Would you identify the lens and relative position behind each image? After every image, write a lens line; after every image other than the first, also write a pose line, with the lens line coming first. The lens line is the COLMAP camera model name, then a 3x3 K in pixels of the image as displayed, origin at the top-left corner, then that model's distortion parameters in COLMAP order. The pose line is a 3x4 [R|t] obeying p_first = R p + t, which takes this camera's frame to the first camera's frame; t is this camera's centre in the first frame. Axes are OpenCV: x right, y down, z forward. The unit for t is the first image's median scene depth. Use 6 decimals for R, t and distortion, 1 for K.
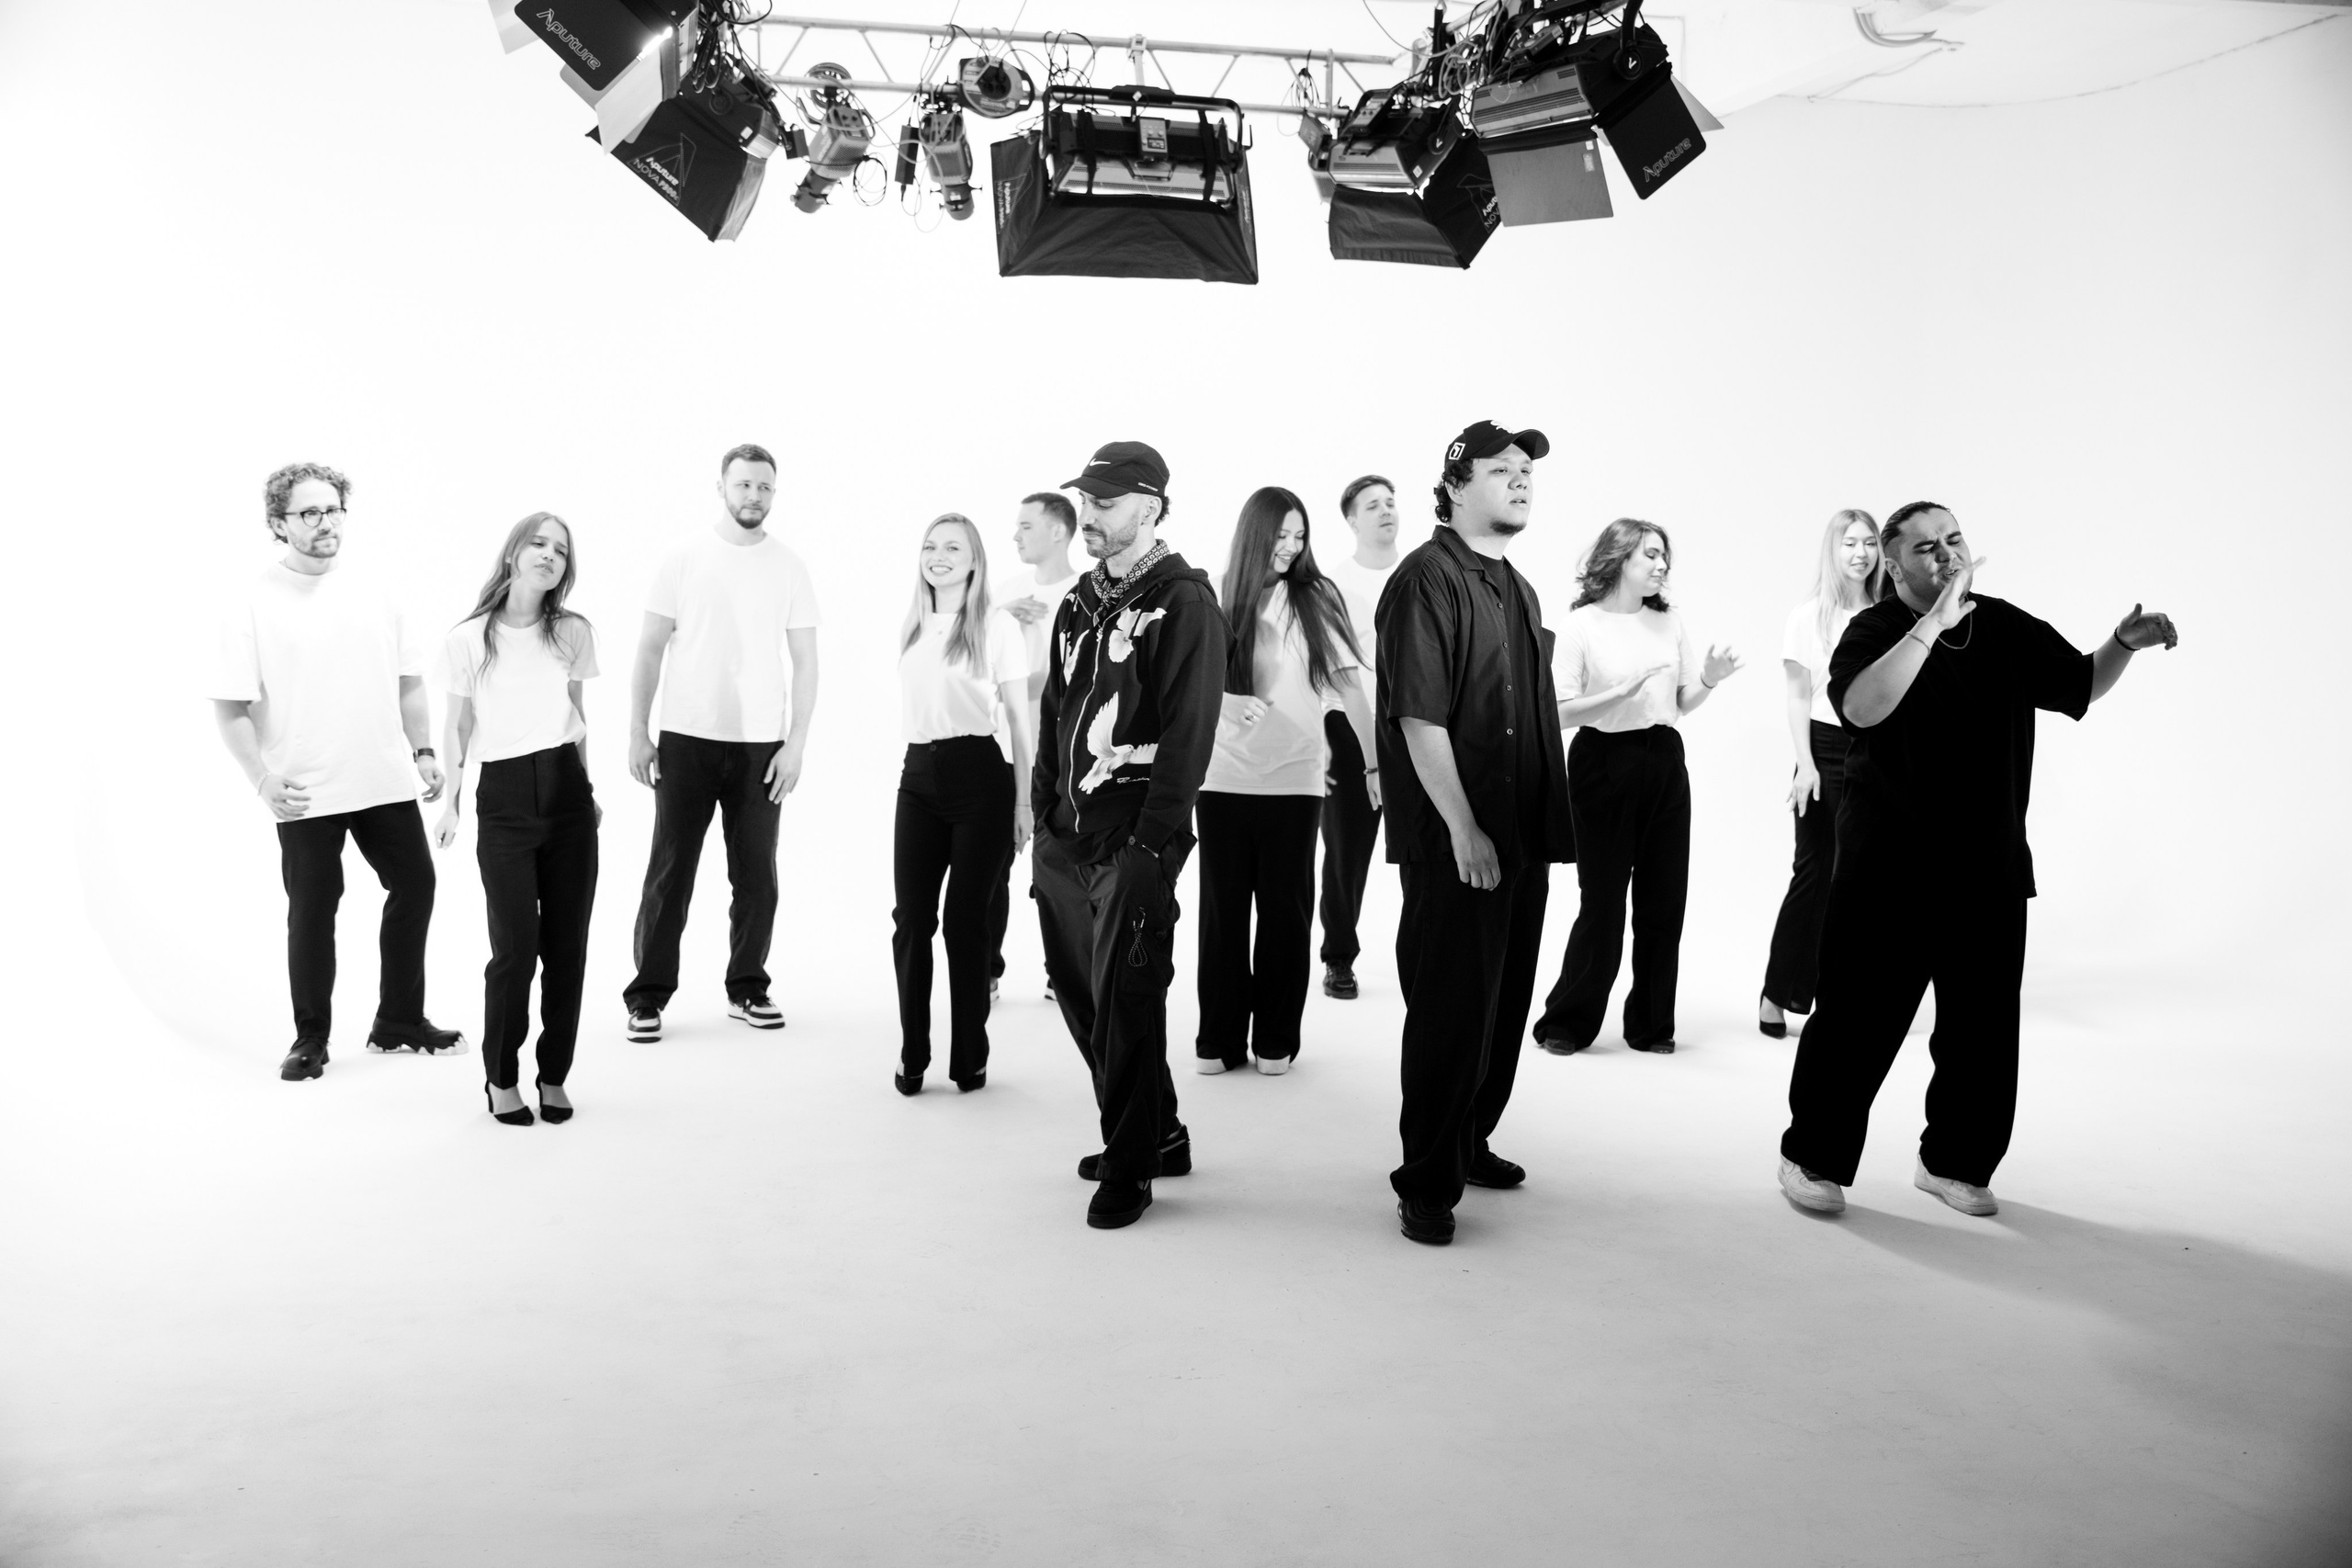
lens RADIAL K [[2161.1, 0, 1162.2], [0, 2161.1, 779.8], [0, 0, 1]] dist [-0.077563, 0.148926]
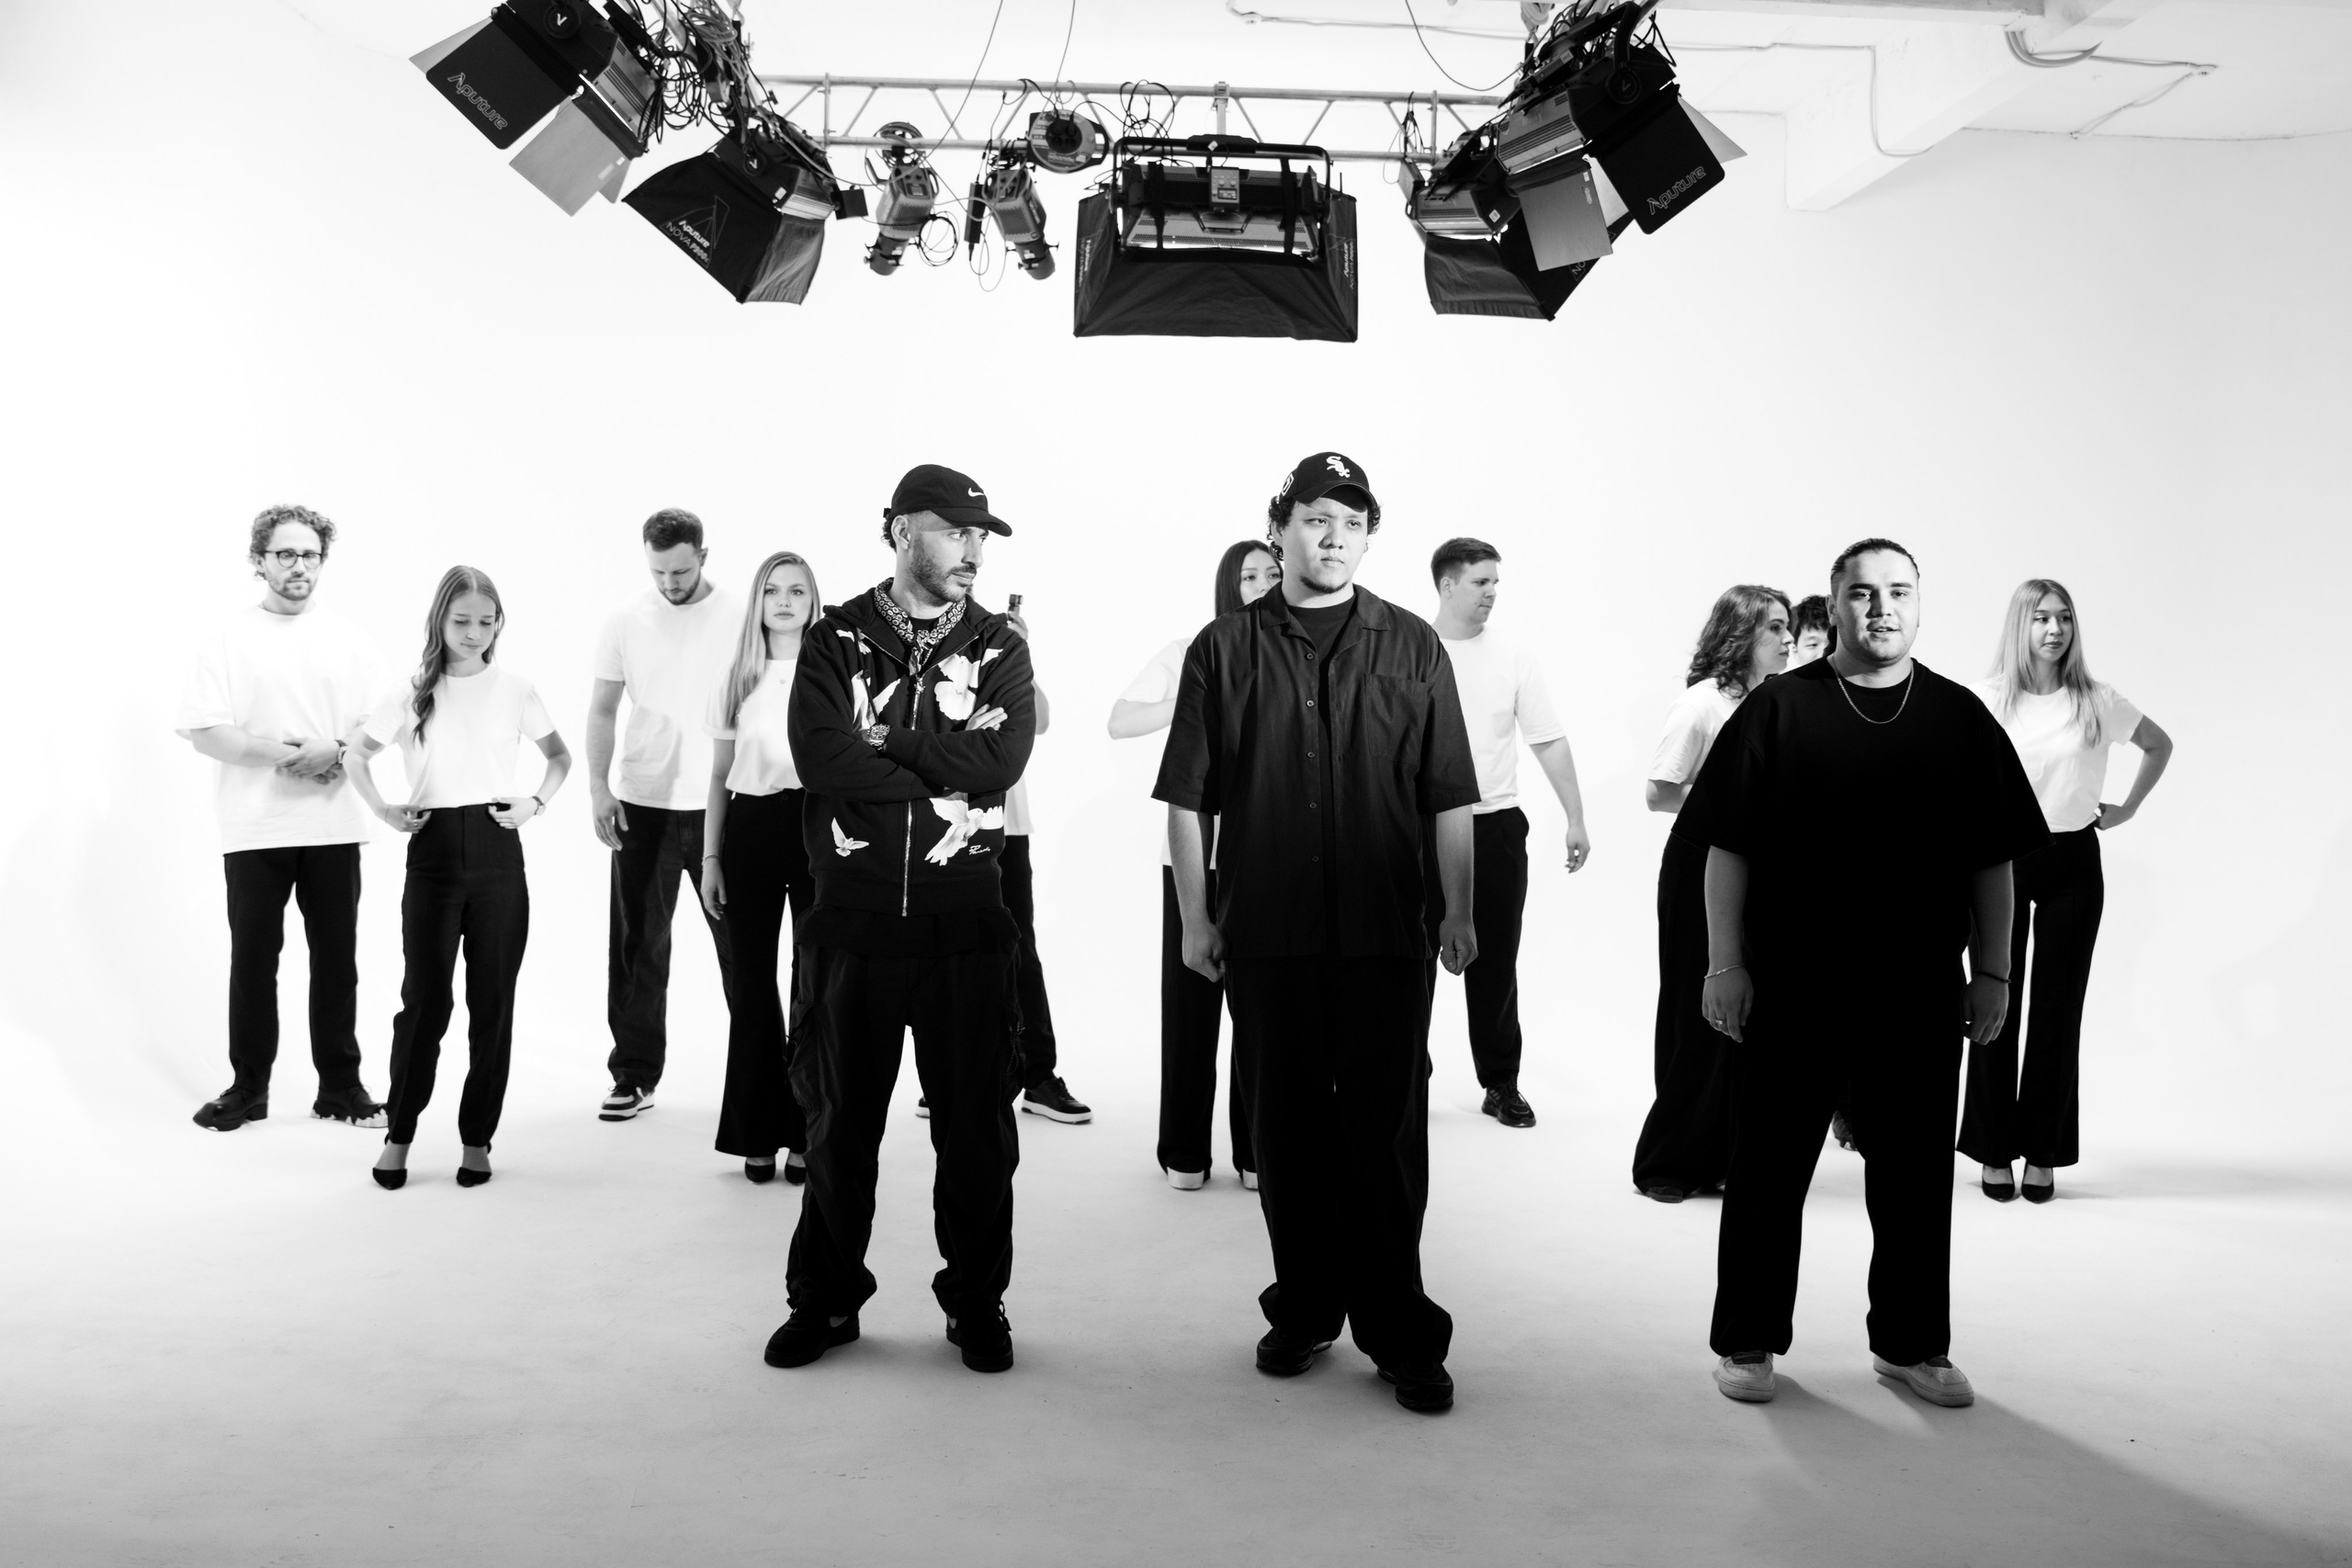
lens RADIAL K [[2312.4, 0, 1156.3], [0, 2312.4, 790.6], [0, 0, 1]] dist [-0.108922, 0.125022]
pose [[0.977108, 0.026200, -0.211123, 0.185736], [-0.036092, 0.998417, -0.043134, 0.009906], [0.209659, 0.049767, 0.976507, 0.021927]]
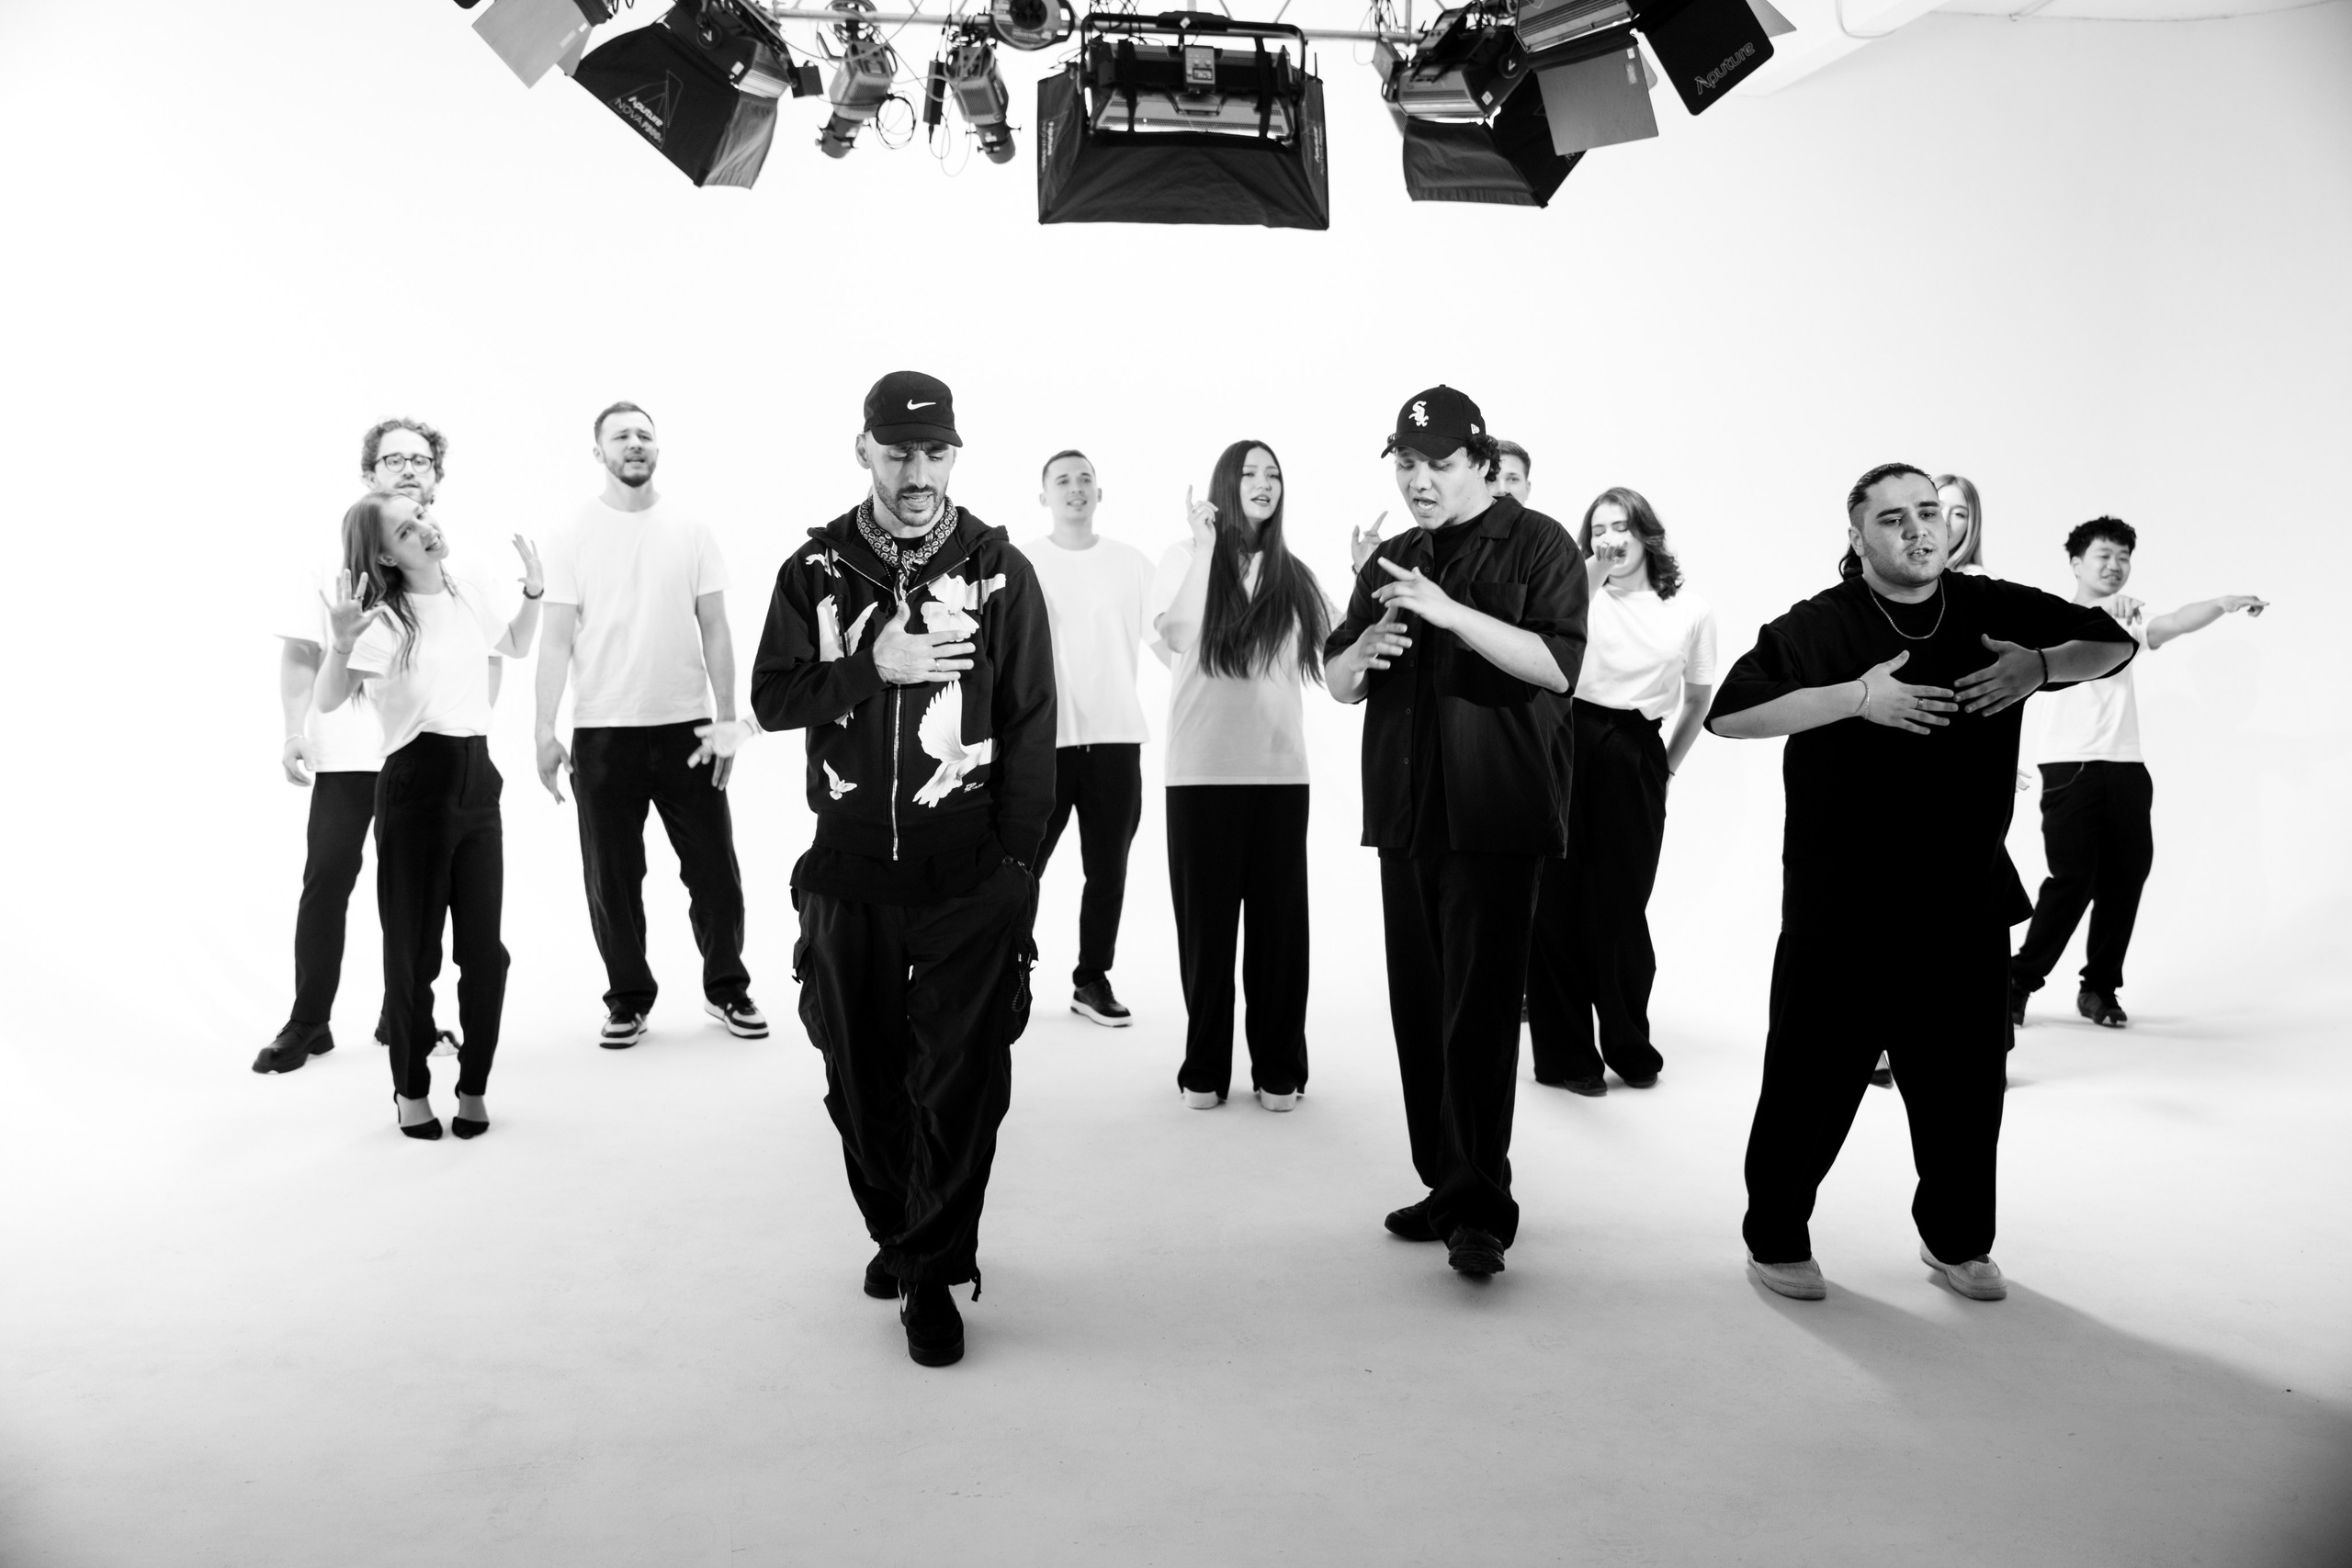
lens RADIAL K [[2185.1, 0, 1163.6], [0, 2185.1, 775.2], [0, 0, 1]] dist [-0.082422, 0.183773]
pose [[0.991301, 0.019362, -0.130184, 0.105369], [-0.018525, 0.999799, 0.007643, -0.007219], [0.130306, -0.005165, 0.991460, 0.088569]]
